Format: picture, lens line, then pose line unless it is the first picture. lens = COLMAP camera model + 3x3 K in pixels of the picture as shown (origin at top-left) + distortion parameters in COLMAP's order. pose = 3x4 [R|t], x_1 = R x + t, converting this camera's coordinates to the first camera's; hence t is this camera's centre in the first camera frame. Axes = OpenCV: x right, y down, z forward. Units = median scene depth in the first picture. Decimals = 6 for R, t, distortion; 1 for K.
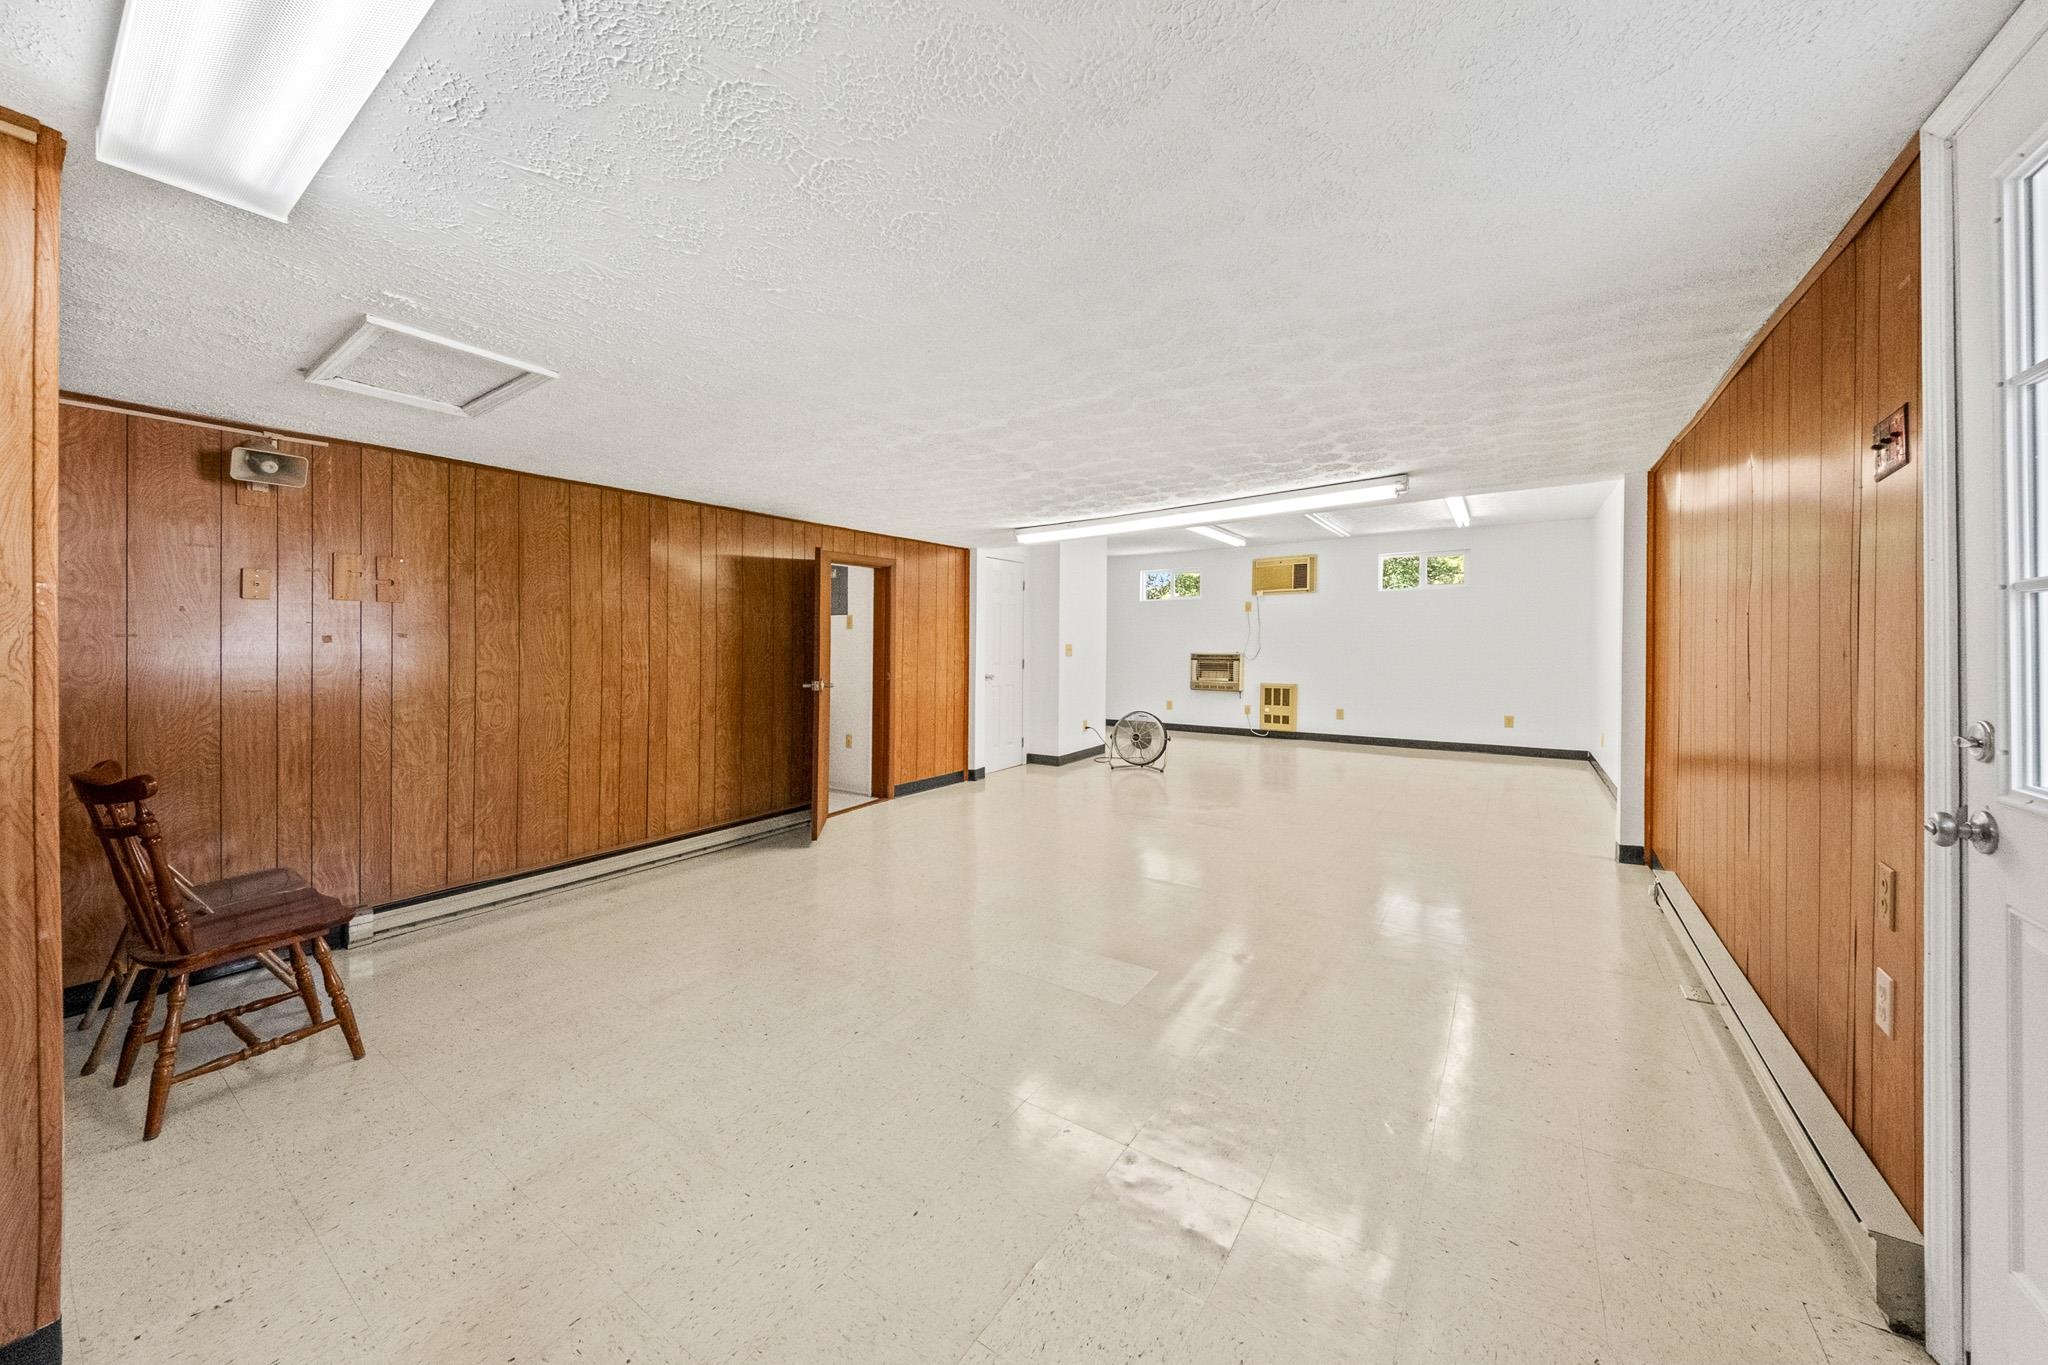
lens RADIAL K [[712.6, 0, 1012.0], [0, 712.6, 643.5], [0, 0, 1]] dist [-0.011660, 0.000308]
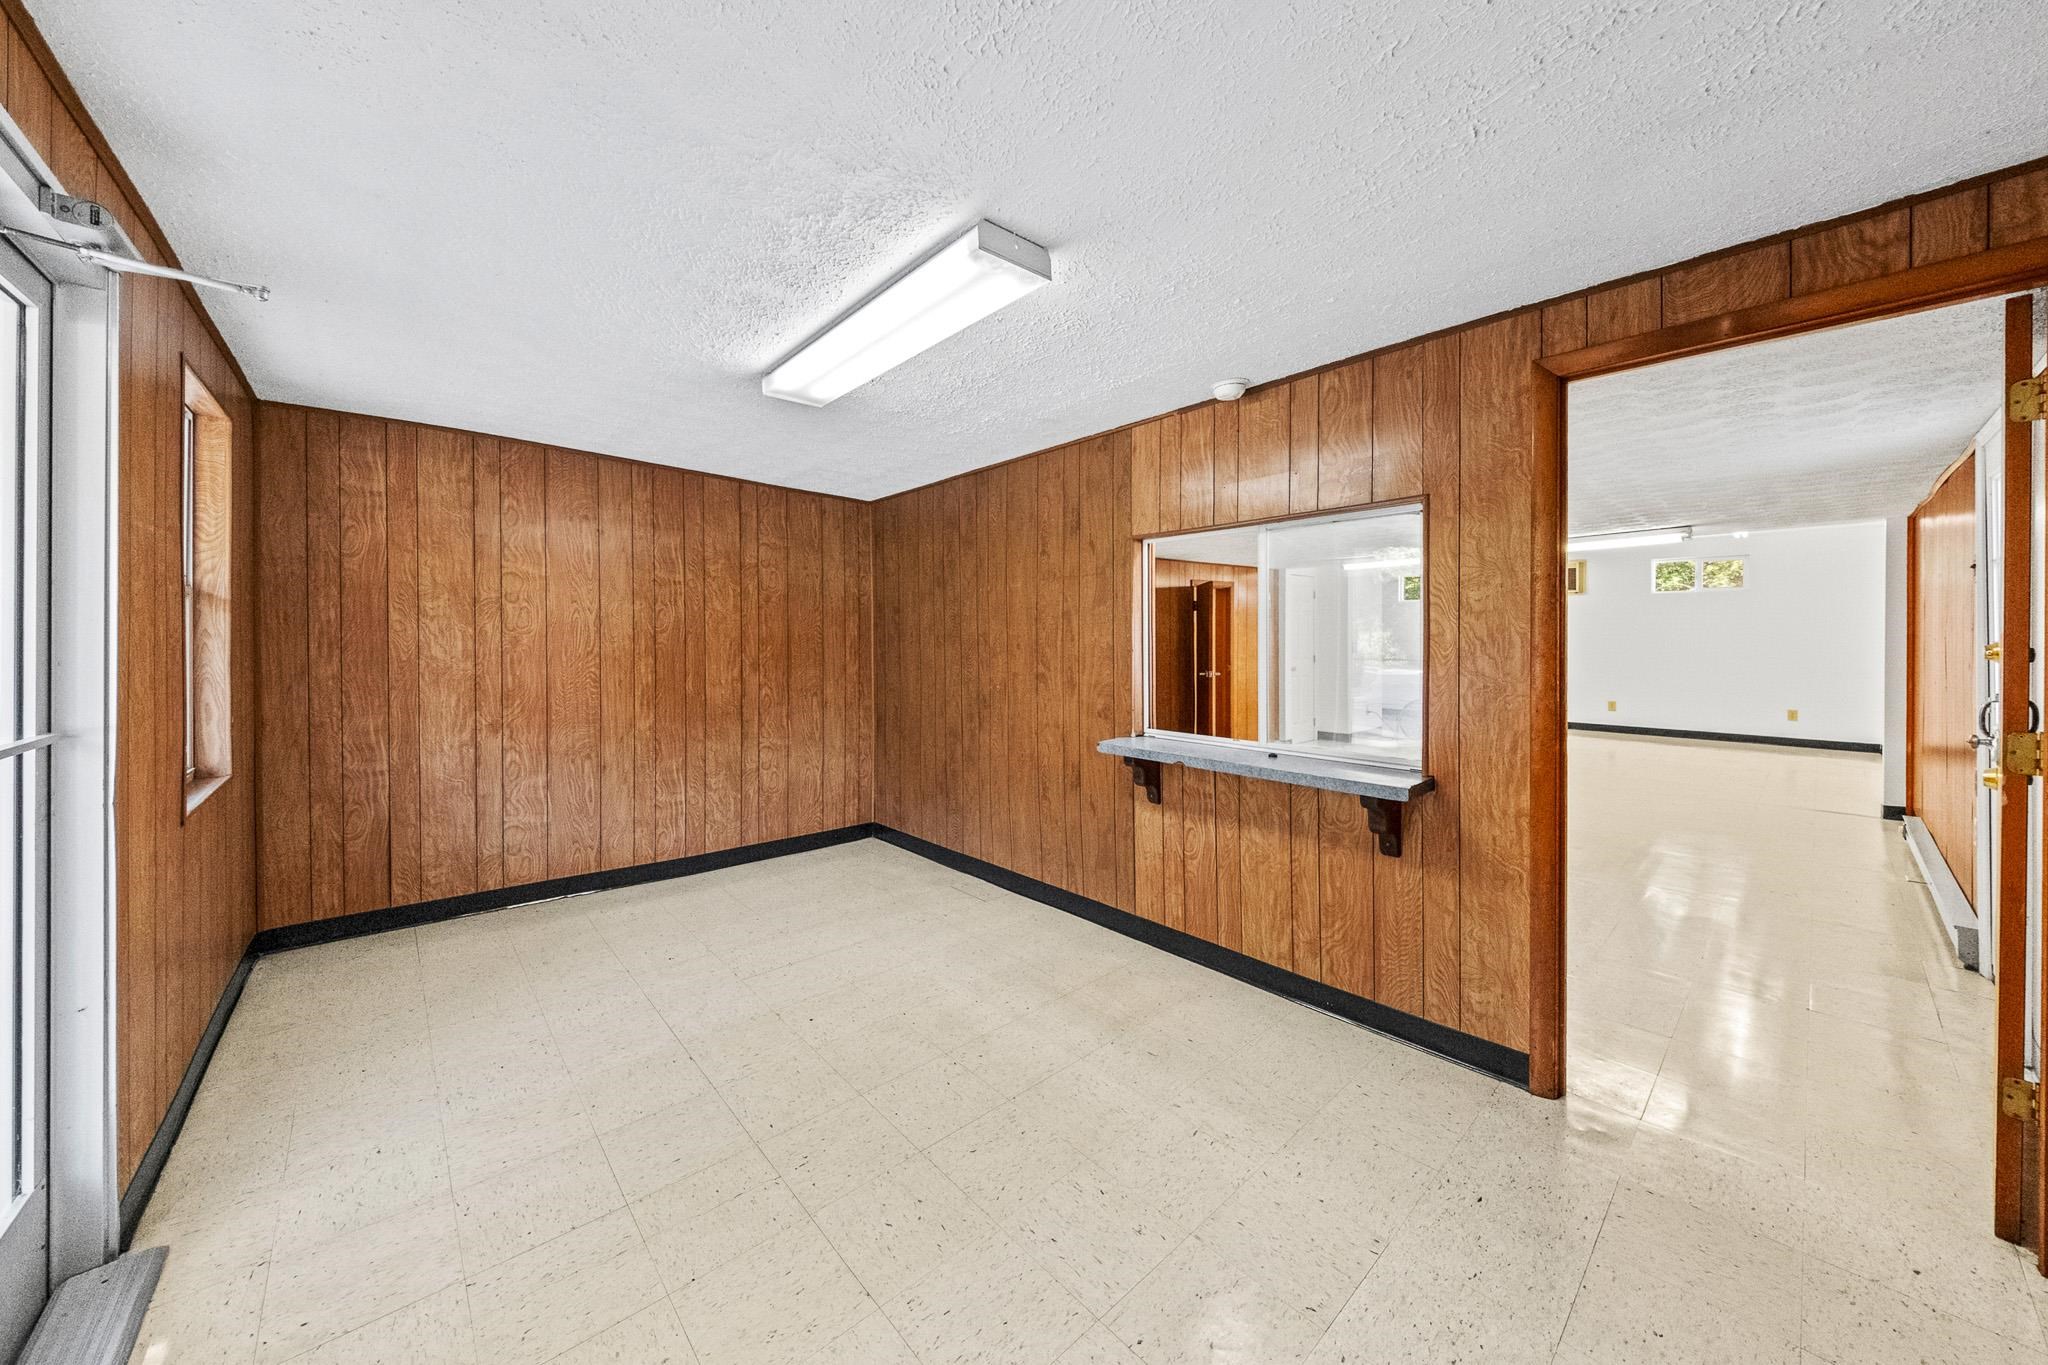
lens RADIAL K [[712.6, 0, 1030.6], [0, 712.6, 636.2], [0, 0, 1]] dist [-0.011660, 0.000308]
pose [[0.974378, -0.001408, -0.224910, -0.190750], [0.001074, 0.999998, -0.001607, -0.010951], [0.224912, 0.001325, 0.974378, -0.310601]]
